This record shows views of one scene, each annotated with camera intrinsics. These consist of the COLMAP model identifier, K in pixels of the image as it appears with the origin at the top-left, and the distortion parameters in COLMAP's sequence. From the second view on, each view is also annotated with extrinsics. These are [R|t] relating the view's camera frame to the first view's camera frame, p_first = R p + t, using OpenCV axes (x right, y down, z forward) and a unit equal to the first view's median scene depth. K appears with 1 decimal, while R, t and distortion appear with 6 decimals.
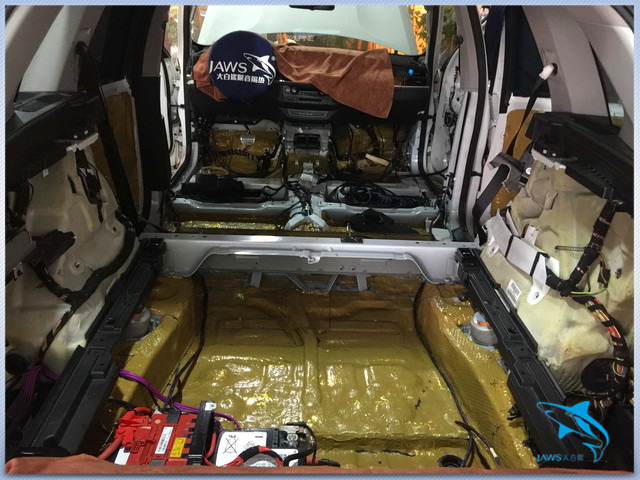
lens RADIAL K [[542.1, 0, 323.1], [0, 542.1, 237.5], [0, 0, 1]] dist [0.081809, -0.146098]
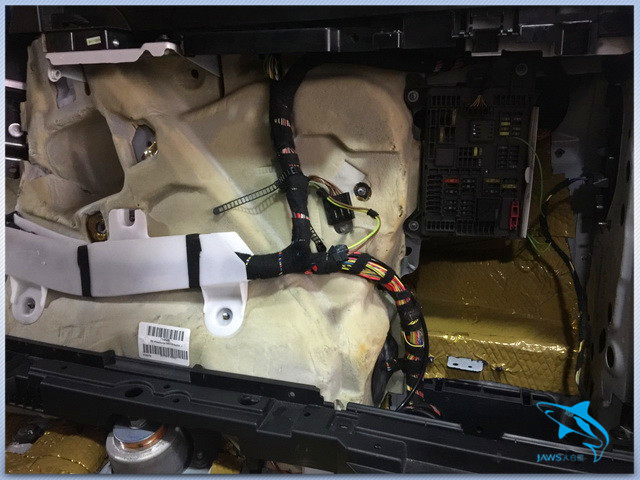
lens RADIAL K [[542.1, 0, 323.1], [0, 542.1, 237.5], [0, 0, 1]] dist [0.081809, -0.146098]
pose [[0.337395, -0.324250, 0.883757, 0.004436], [0.415243, 0.893798, 0.169406, -0.004045], [-0.844830, 0.309817, 0.436205, 0.649977]]
